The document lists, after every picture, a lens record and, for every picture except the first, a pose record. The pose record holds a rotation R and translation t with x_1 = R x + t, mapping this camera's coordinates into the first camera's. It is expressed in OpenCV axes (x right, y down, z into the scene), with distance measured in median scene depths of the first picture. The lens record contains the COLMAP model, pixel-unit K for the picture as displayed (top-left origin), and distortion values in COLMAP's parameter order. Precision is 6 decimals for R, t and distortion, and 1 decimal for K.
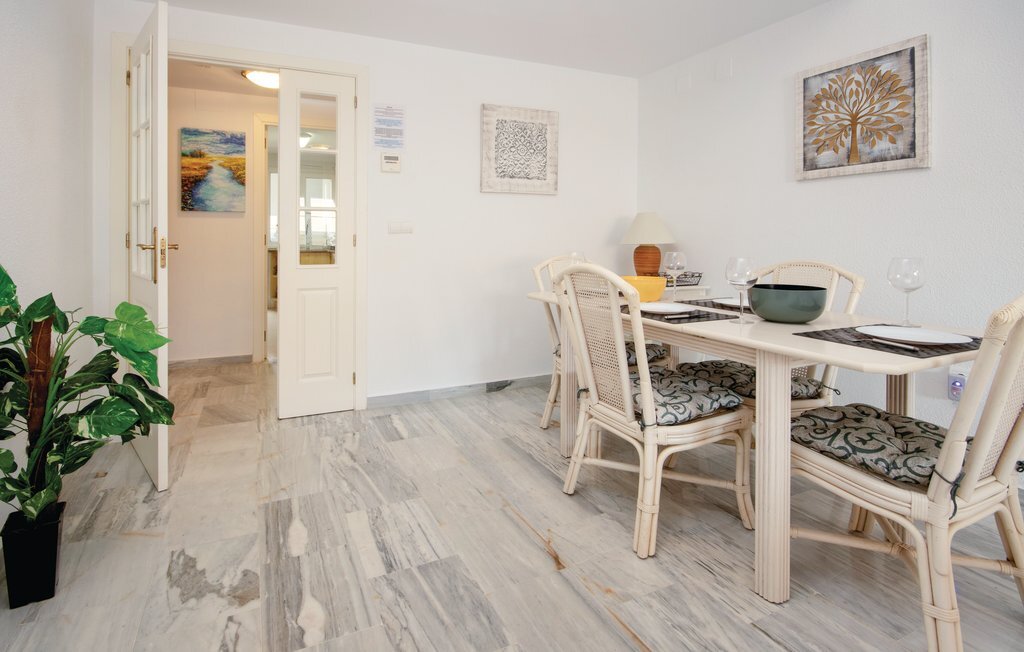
lens RADIAL K [[504.7, 0, 486.2], [0, 504.7, 236.9], [0, 0, 1]] dist [0.000156, 0.000330]
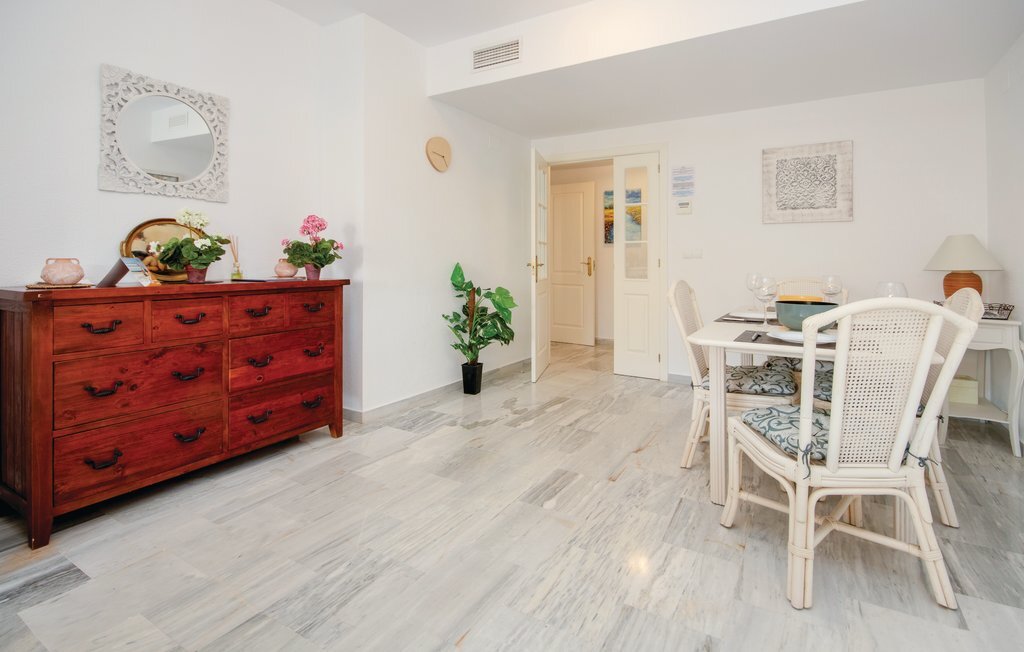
lens RADIAL K [[502.3, 0, 517.7], [0, 502.3, 252.1], [0, 0, 1]] dist [0.027929, -0.025615]
pose [[0.577845, -0.008060, -0.816107, 0.624103], [-0.004567, 0.999904, -0.013109, -0.003244], [0.816134, 0.011301, 0.577753, -0.157494]]
